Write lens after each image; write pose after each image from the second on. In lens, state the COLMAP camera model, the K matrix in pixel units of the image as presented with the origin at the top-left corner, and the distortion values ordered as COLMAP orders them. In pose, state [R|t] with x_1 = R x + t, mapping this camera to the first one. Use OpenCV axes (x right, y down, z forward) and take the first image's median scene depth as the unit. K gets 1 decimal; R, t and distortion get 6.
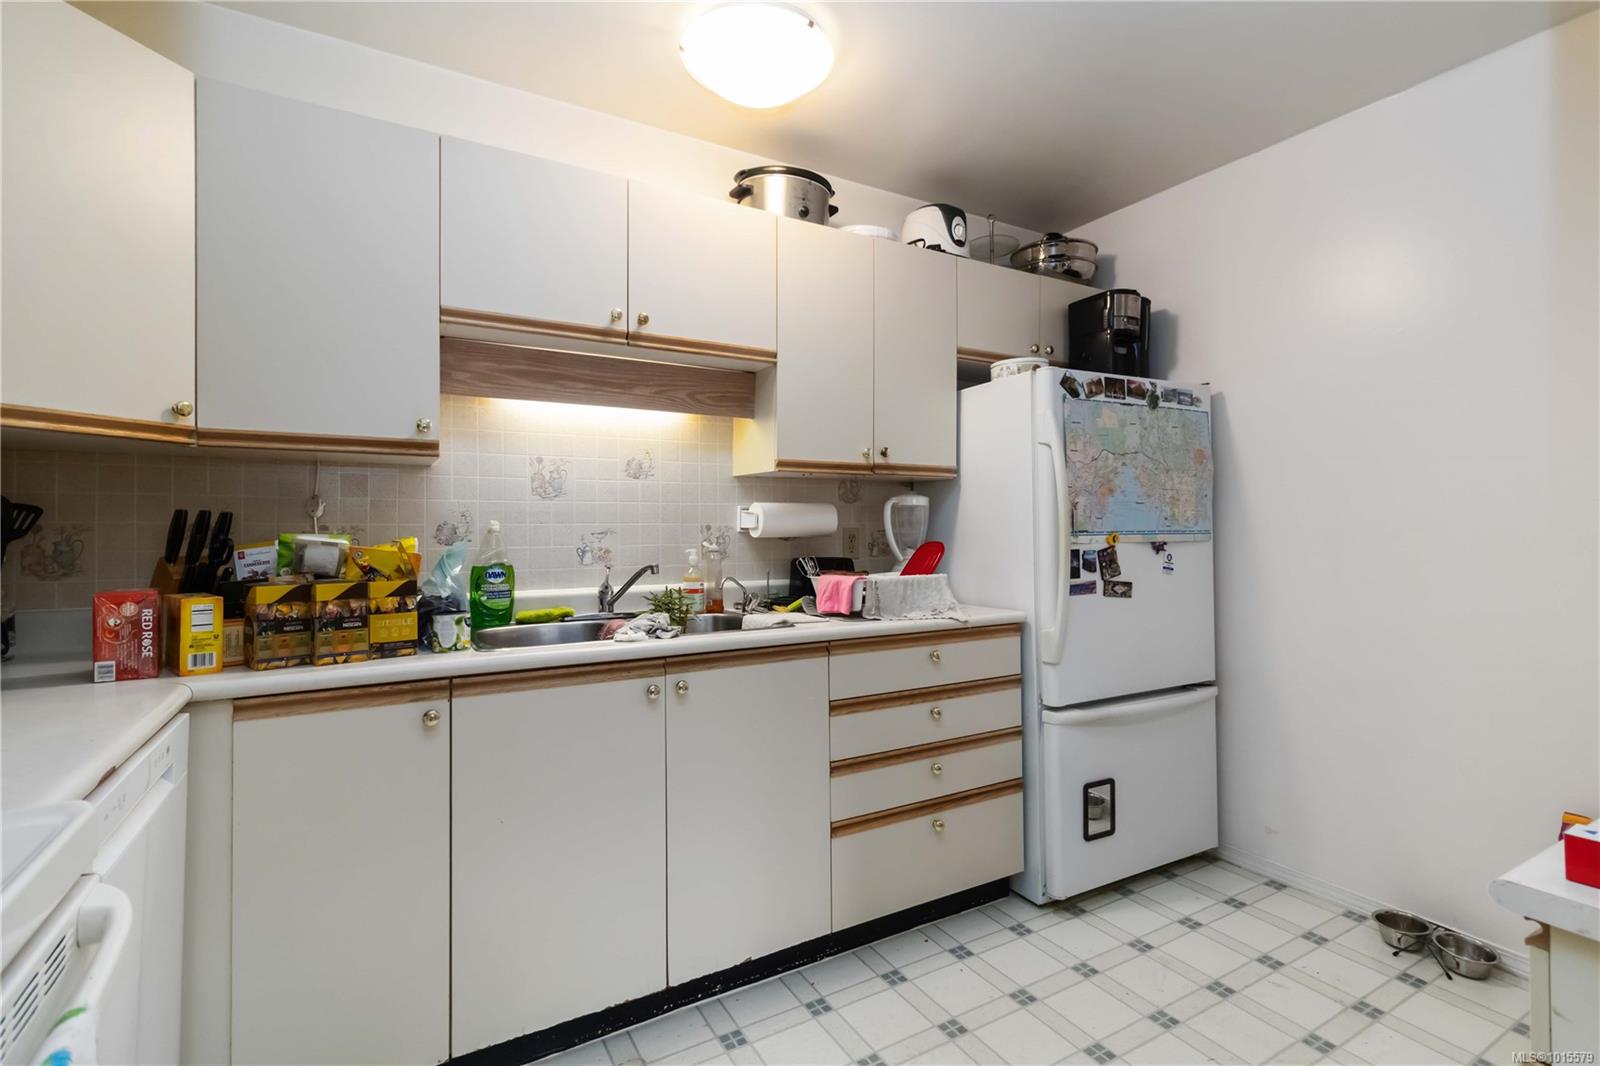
lens RADIAL K [[742.7, 0, 812.1], [0, 742.7, 522.6], [0, 0, 1]] dist [0.003660, -0.001566]
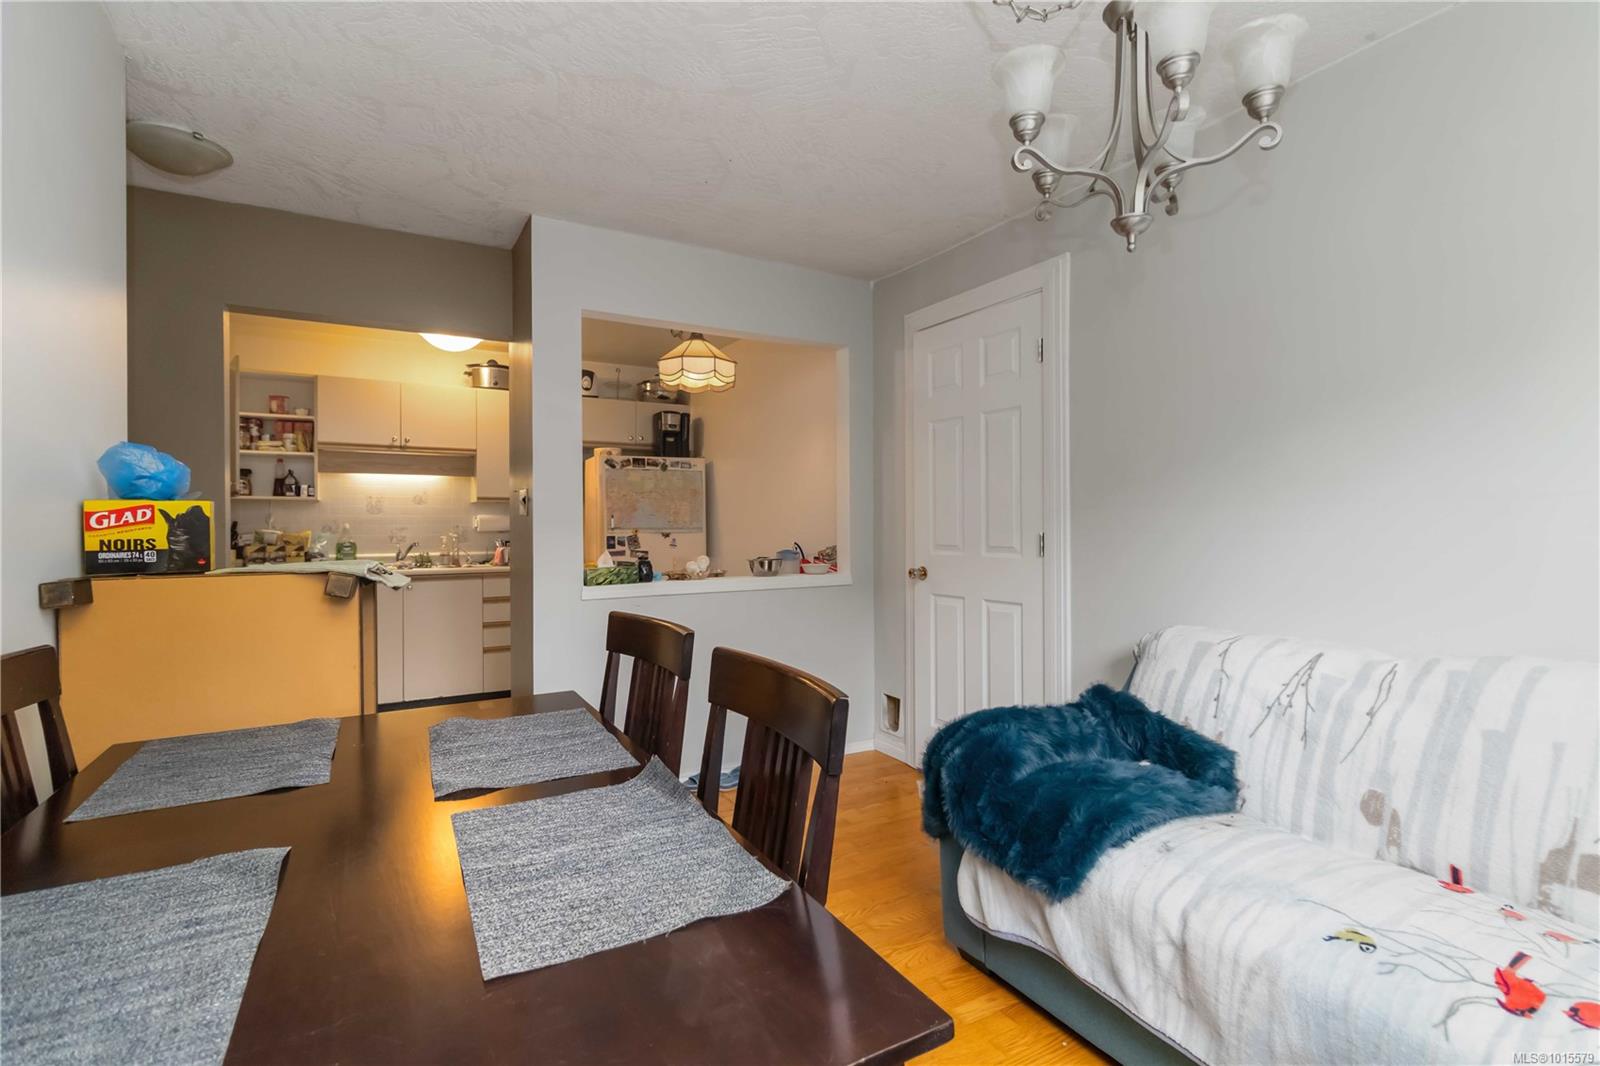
lens RADIAL K [[742.7, 0, 802.4], [0, 742.7, 521.0], [0, 0, 1]] dist [0.003660, -0.001566]
pose [[0.999977, -0.002456, 0.006290, 0.915589], [0.002463, 0.999996, -0.001205, -0.004935], [-0.006287, 0.001221, 0.999979, -1.249599]]
